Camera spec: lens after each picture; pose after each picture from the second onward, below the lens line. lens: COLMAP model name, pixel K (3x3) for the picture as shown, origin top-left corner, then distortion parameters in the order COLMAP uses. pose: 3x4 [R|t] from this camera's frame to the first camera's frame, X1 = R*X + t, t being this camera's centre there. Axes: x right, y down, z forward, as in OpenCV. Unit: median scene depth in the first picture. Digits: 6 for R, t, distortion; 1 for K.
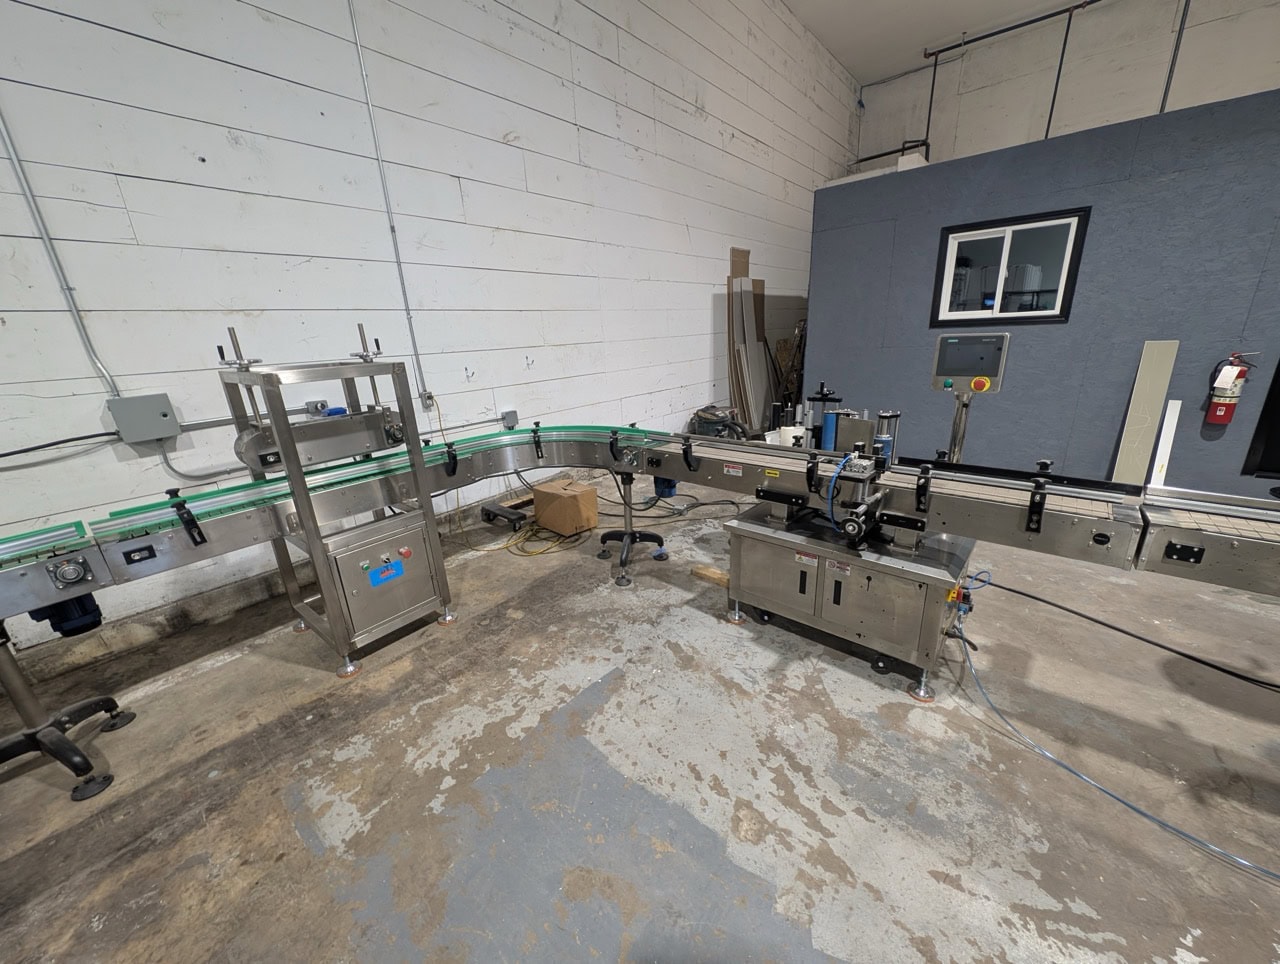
lens RADIAL K [[478.1, 0, 640.0], [0, 478.1, 483.3], [0, 0, 1]] dist [0.025238, -0.009677]
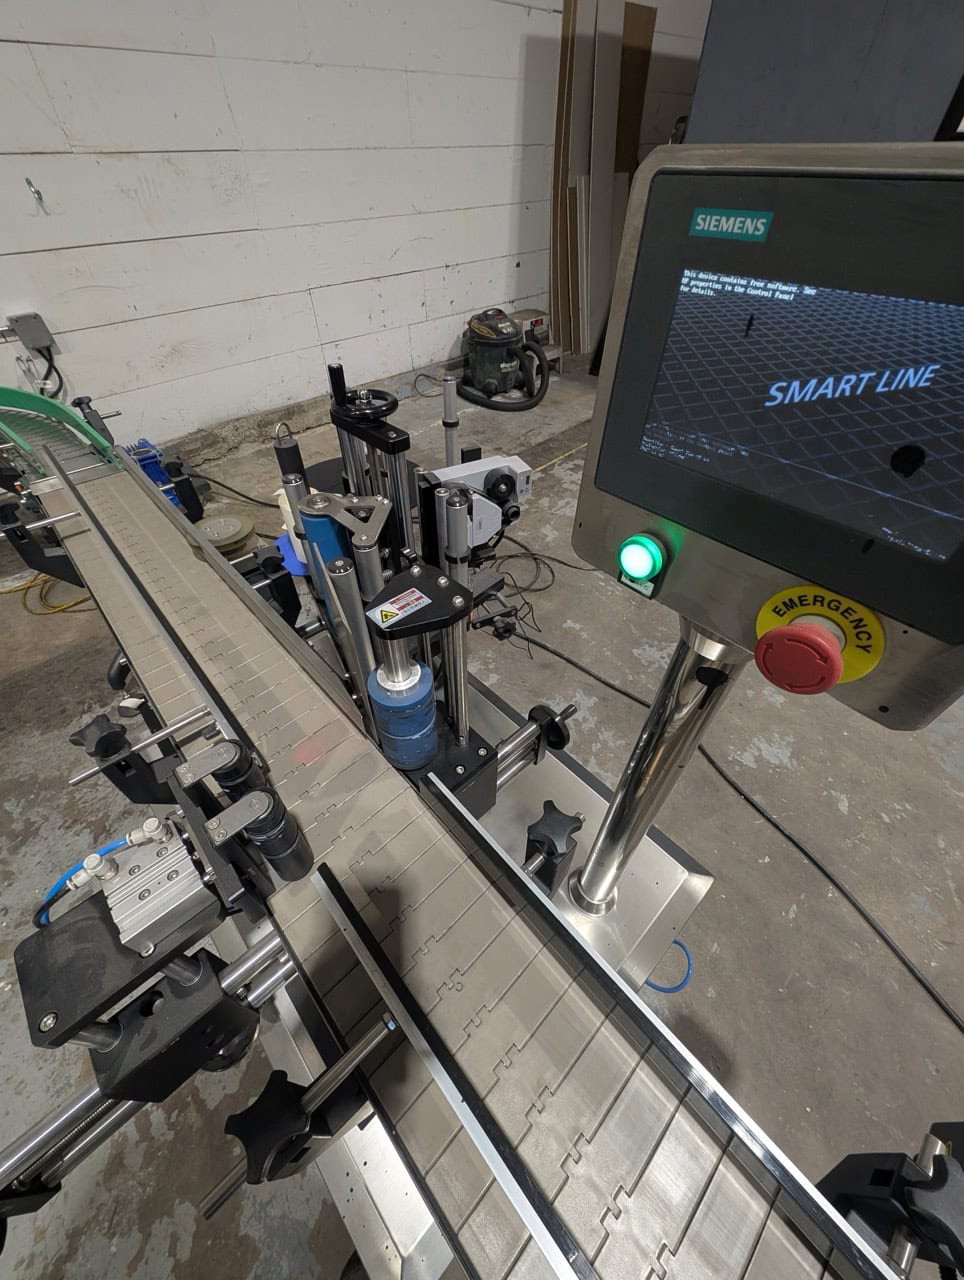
lens RADIAL K [[481.8, 0, 477.5], [0, 481.8, 642.0], [0, 0, 1]] dist [-0.000576, -0.000177]
pose [[0.993591, 0.104750, -0.042482, 0.384570], [-0.071897, 0.875647, 0.477570, -0.165961], [0.087225, -0.471455, 0.877566, 0.545491]]
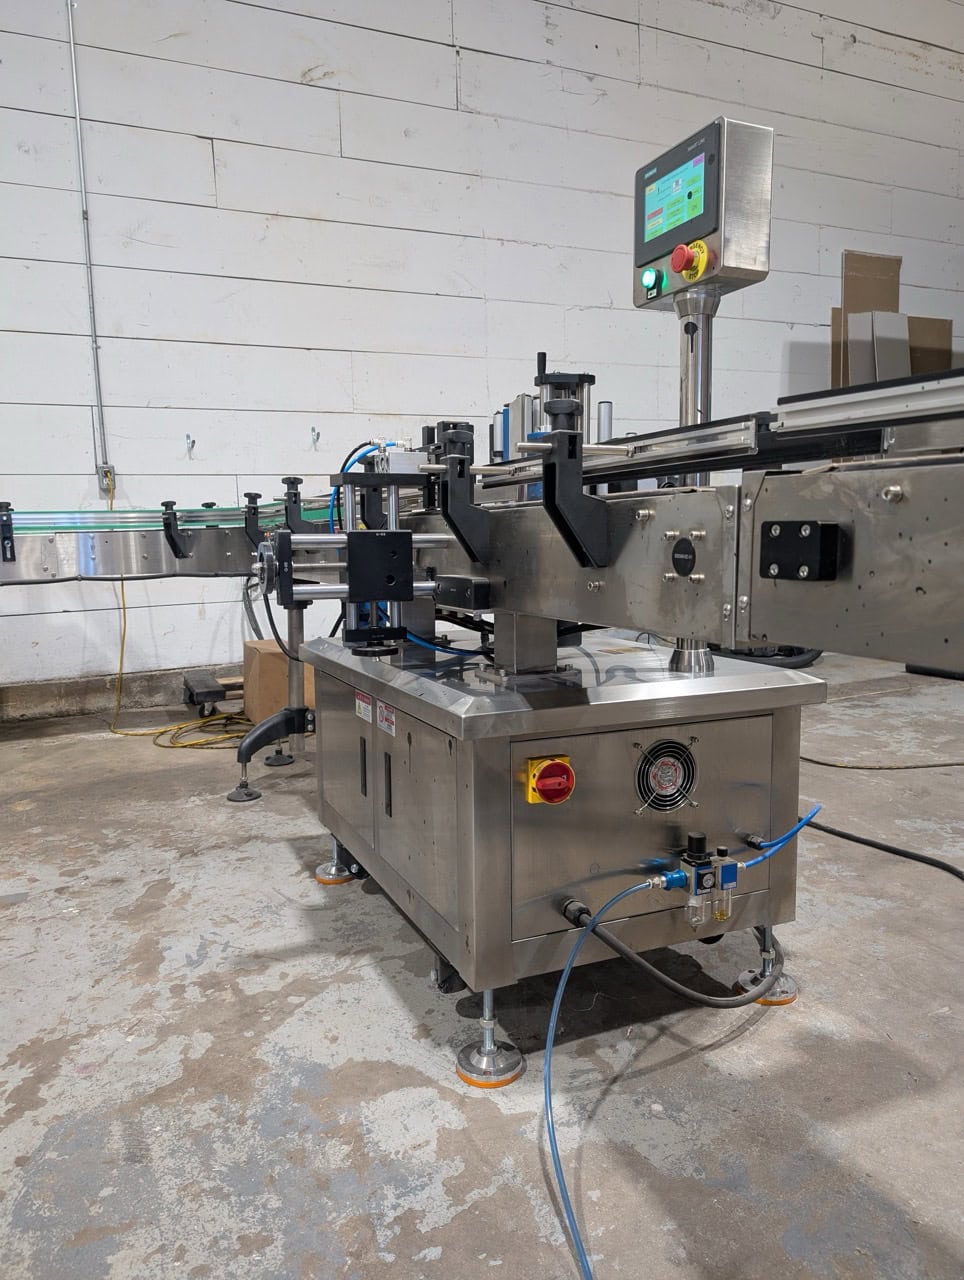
lens RADIAL K [[923.4, 0, 466.1], [0, 923.4, 641.6], [0, 0, 1]] dist [0.007497, 0.002222]
pose [[0.905015, 0.075541, -0.418618, 0.548060], [-0.143977, 0.980419, -0.134345, 0.139543], [0.400273, 0.181856, 0.898171, 0.196105]]
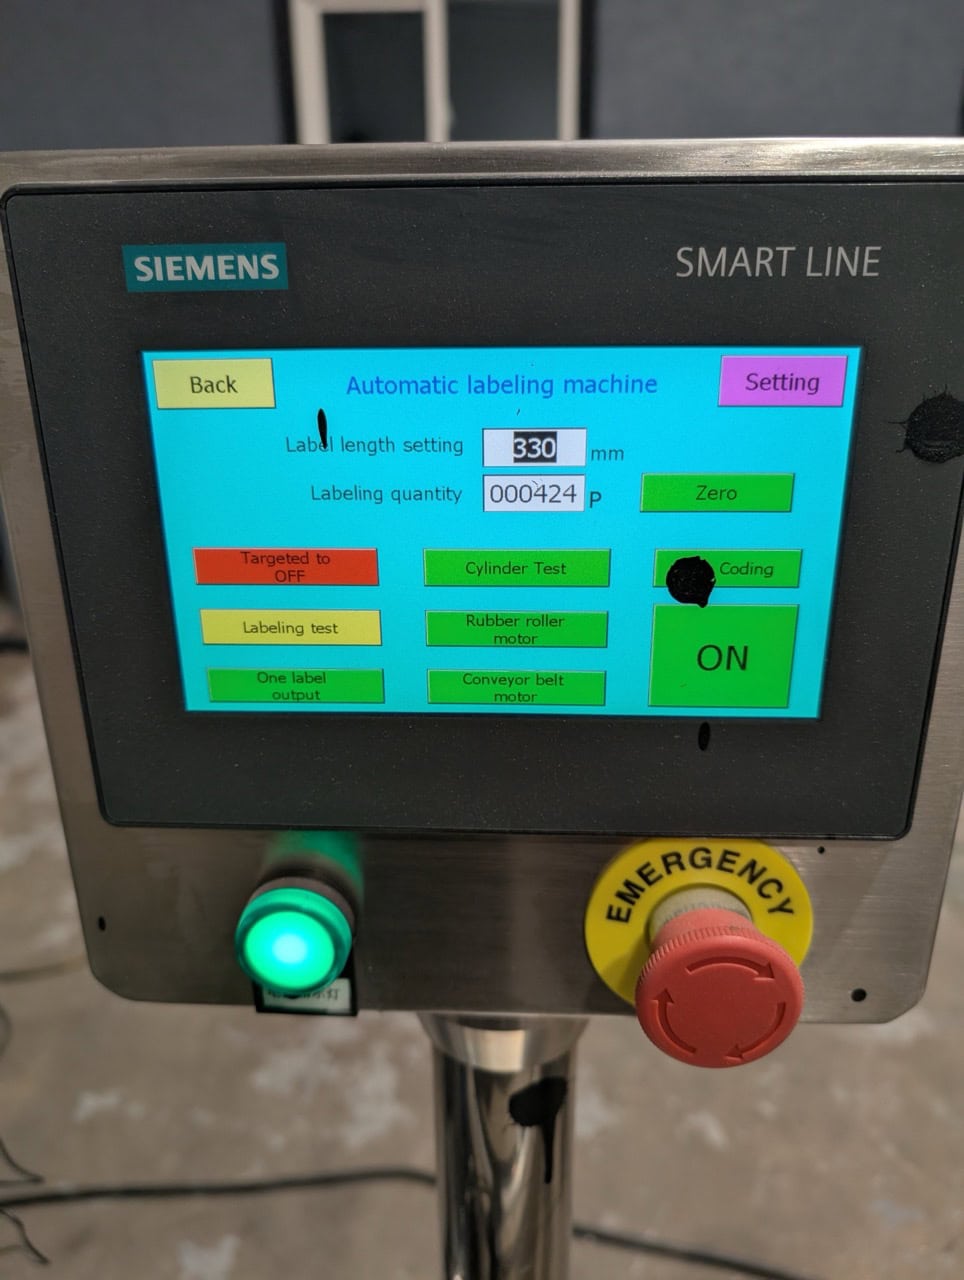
lens RADIAL K [[990.0, 0, 482.0], [0, 990.0, 640.0], [0, 0, 1]] dist [-0.037207, 0.002871]
pose [[0.785809, -0.195479, 0.586764, 0.380998], [0.158649, 0.980702, 0.114252, -0.167190], [-0.597775, 0.003310, 0.801657, 0.570349]]
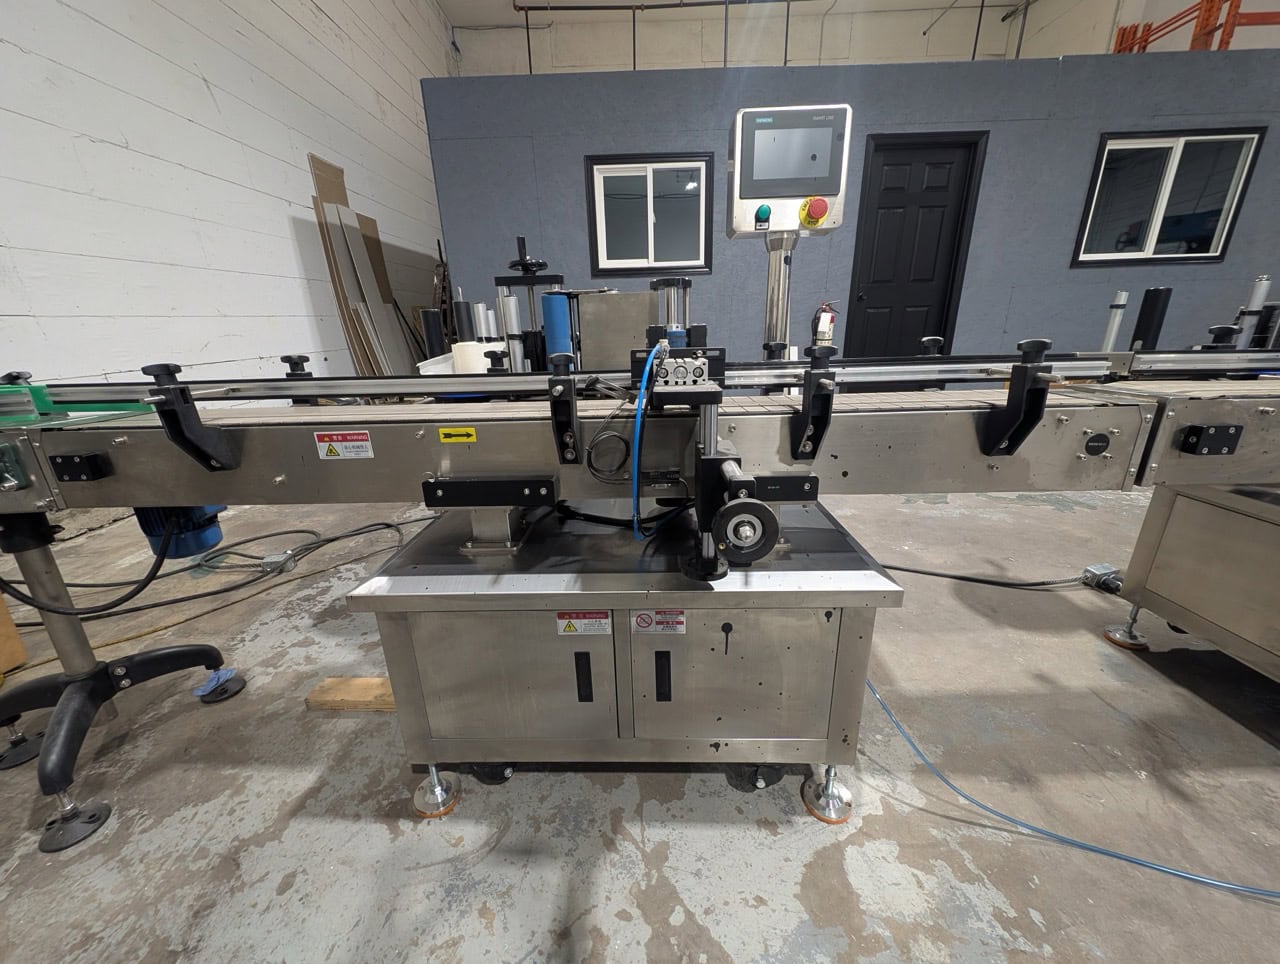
lens RADIAL K [[481.8, 0, 642.4], [0, 481.8, 484.0], [0, 0, 1]] dist [-0.000576, -0.000177]
pose [[0.768532, -0.179768, 0.614037, 0.107609], [0.181970, 0.981497, 0.059592, 0.016303], [-0.613388, 0.065939, 0.787024, 0.449058]]
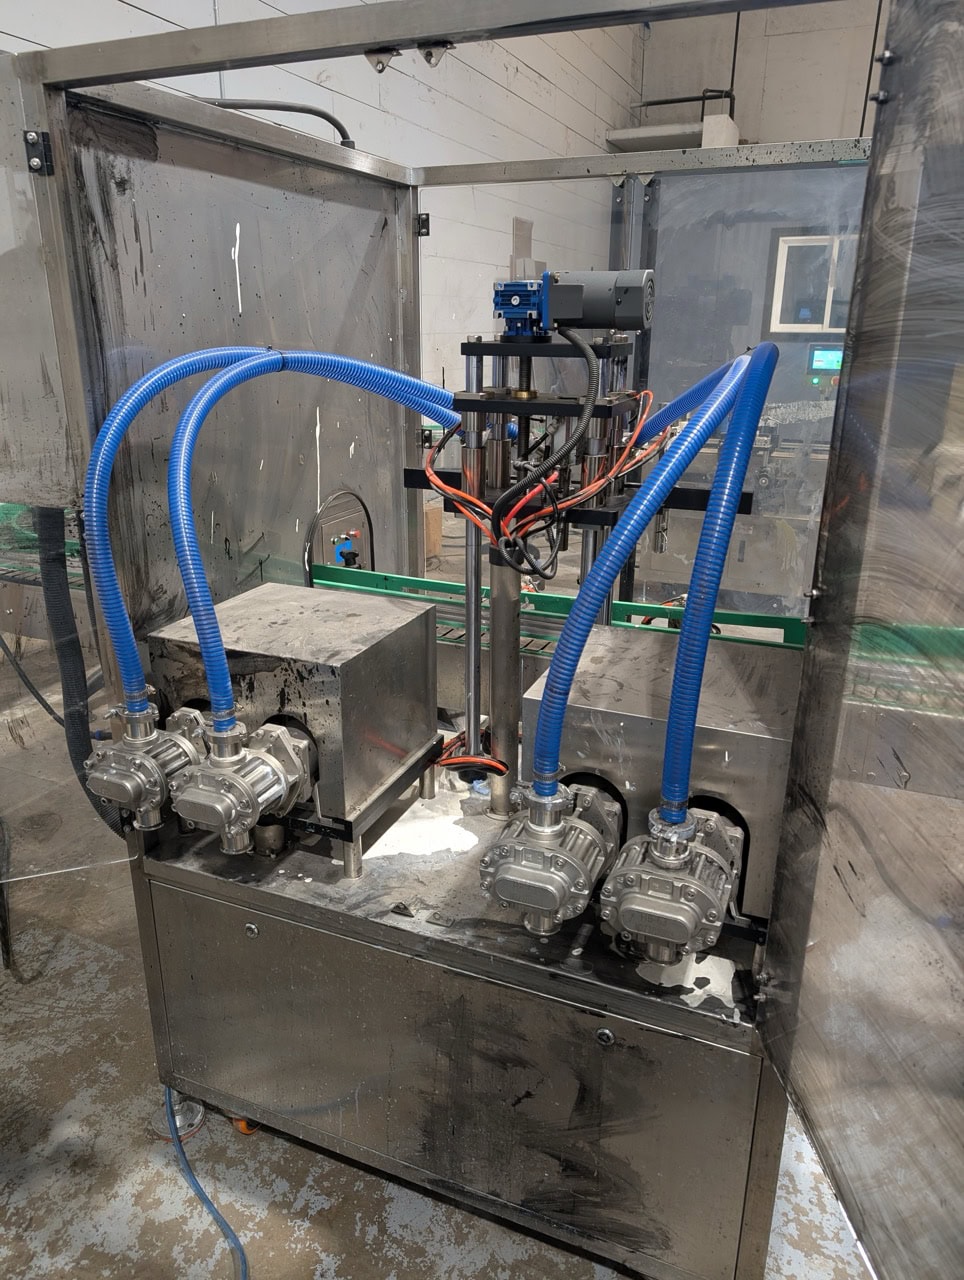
lens RADIAL K [[914.6, 0, 469.2], [0, 914.6, 642.5], [0, 0, 1]] dist [-0.001742, 0.000605]
pose [[0.959321, -0.040994, 0.279325, -0.615043], [0.034243, 0.998993, 0.029007, 0.248034], [-0.280233, -0.018262, 0.959758, -0.705342]]
